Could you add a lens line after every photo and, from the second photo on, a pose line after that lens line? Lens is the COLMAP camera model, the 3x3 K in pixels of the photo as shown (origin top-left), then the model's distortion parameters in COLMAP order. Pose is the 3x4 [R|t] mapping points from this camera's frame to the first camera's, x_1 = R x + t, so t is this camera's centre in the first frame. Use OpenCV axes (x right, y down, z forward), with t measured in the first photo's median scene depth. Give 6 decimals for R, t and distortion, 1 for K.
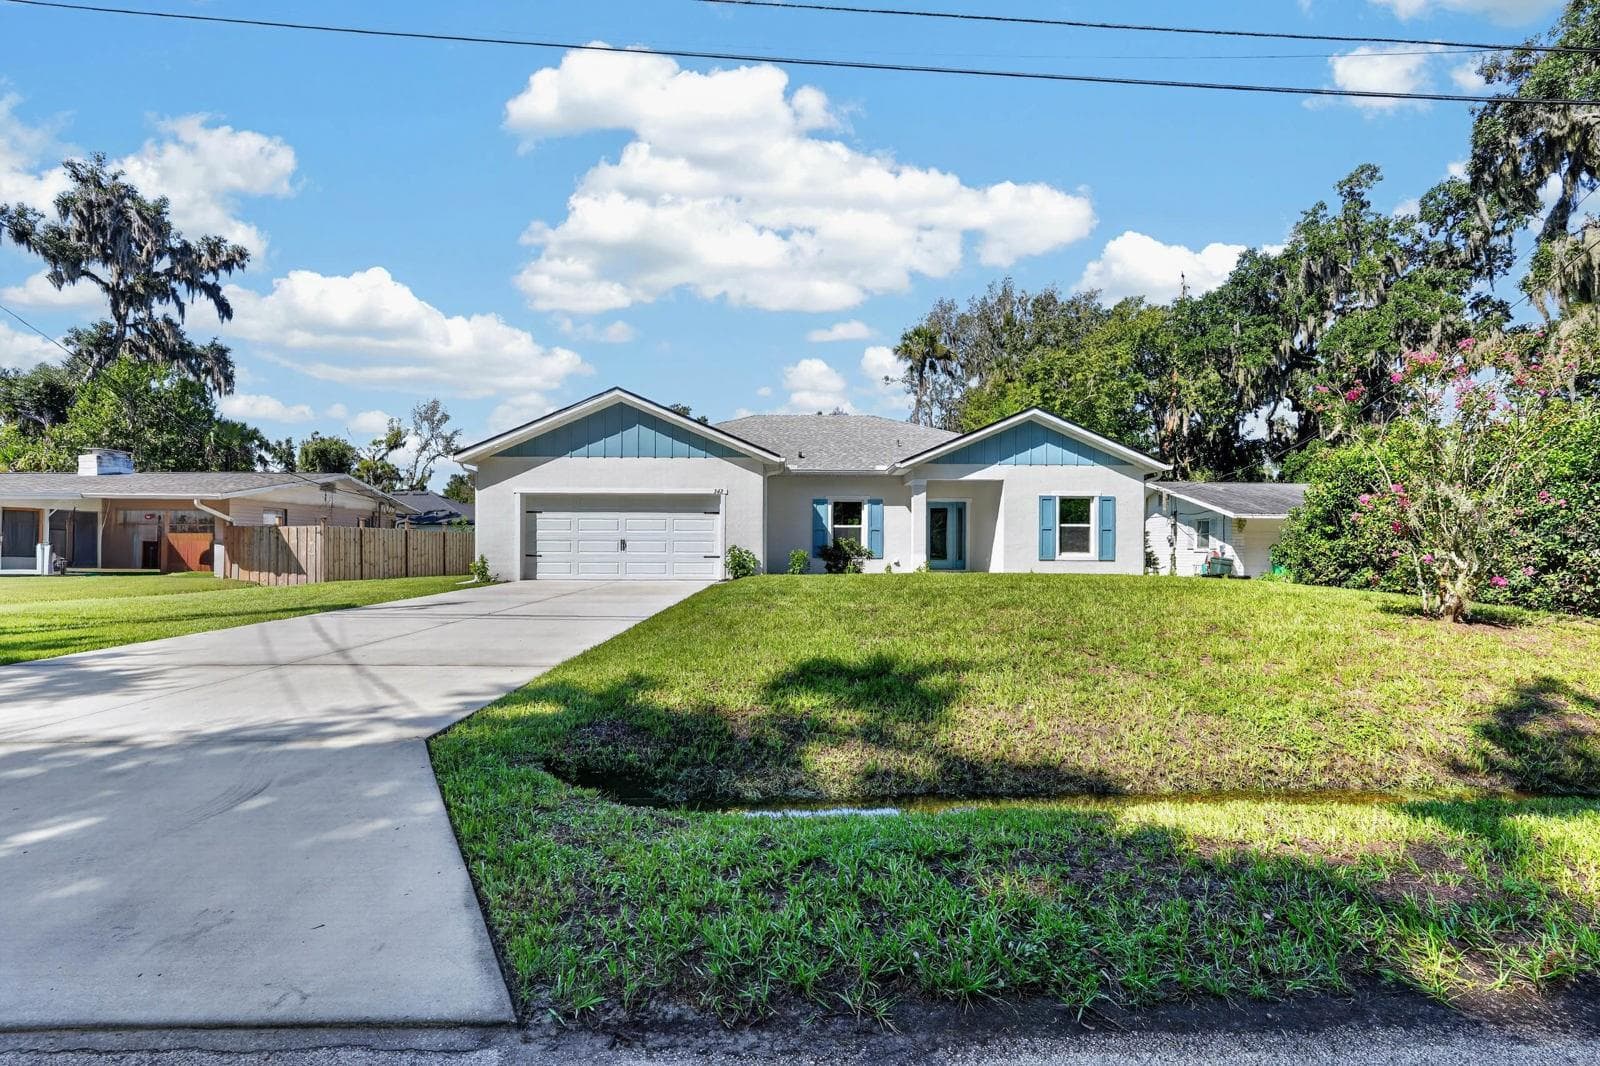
lens RADIAL K [[696.9, 0, 802.4], [0, 696.9, 549.5], [0, 0, 1]] dist [-0.004108, 0.000160]
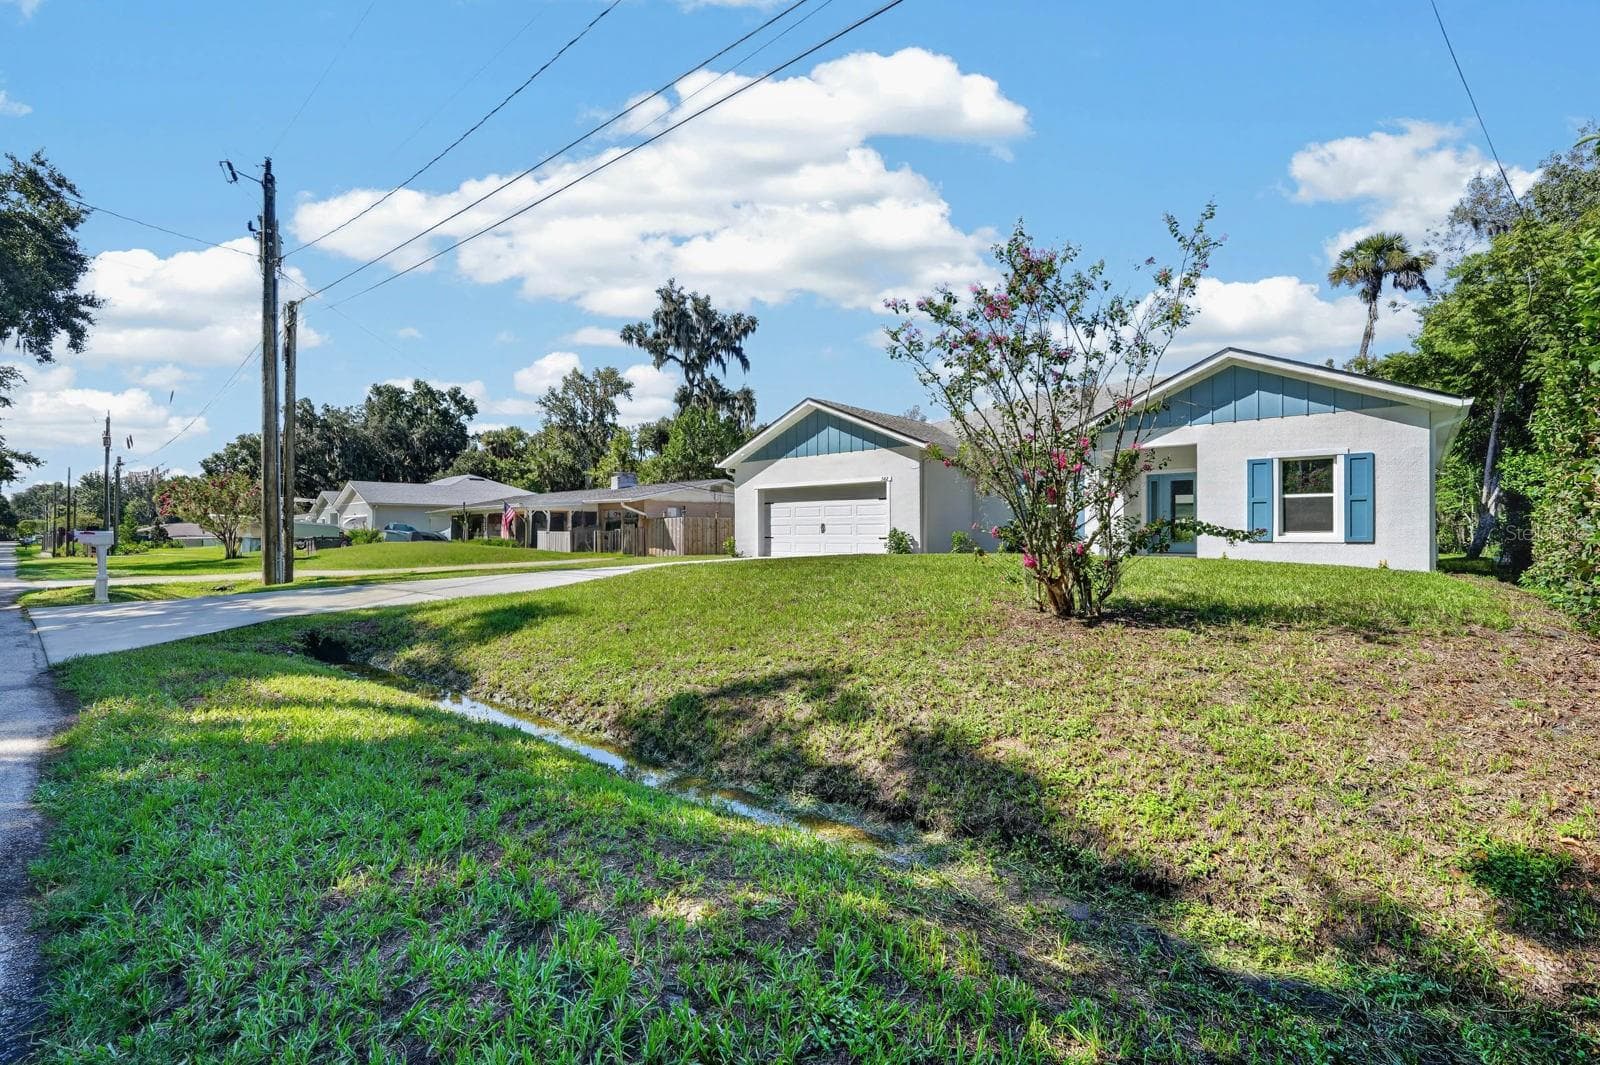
lens RADIAL K [[688.4, 0, 817.0], [0, 688.4, 531.5], [0, 0, 1]] dist [0.000411, 0.005201]
pose [[0.755080, -0.007423, -0.655591, 0.451212], [0.007331, 0.999969, -0.002879, 0.001991], [0.655592, -0.002632, 0.755111, 0.093882]]
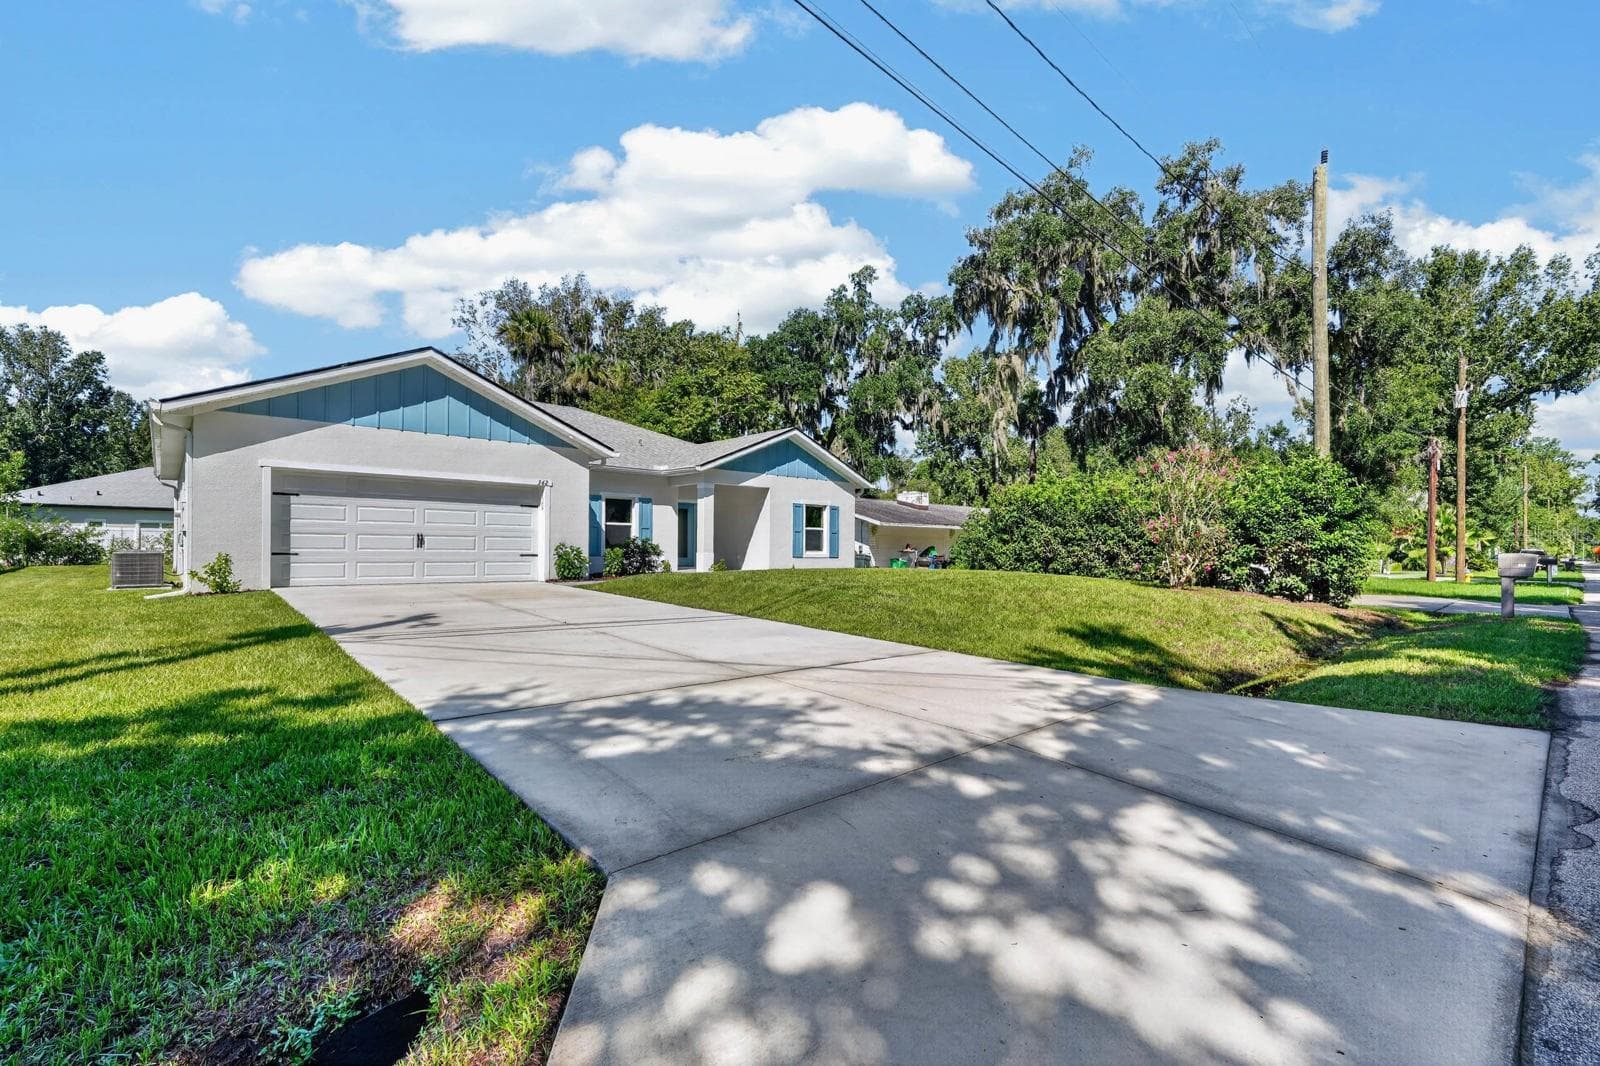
lens RADIAL K [[708.1, 0, 797.4], [0, 708.1, 545.2], [0, 0, 1]] dist [0.001514, 0.000994]
pose [[0.755738, 0.007218, 0.654834, -0.415223], [-0.007930, 0.999967, -0.001870, -0.003039], [-0.654826, -0.003780, 0.755770, 0.079315]]
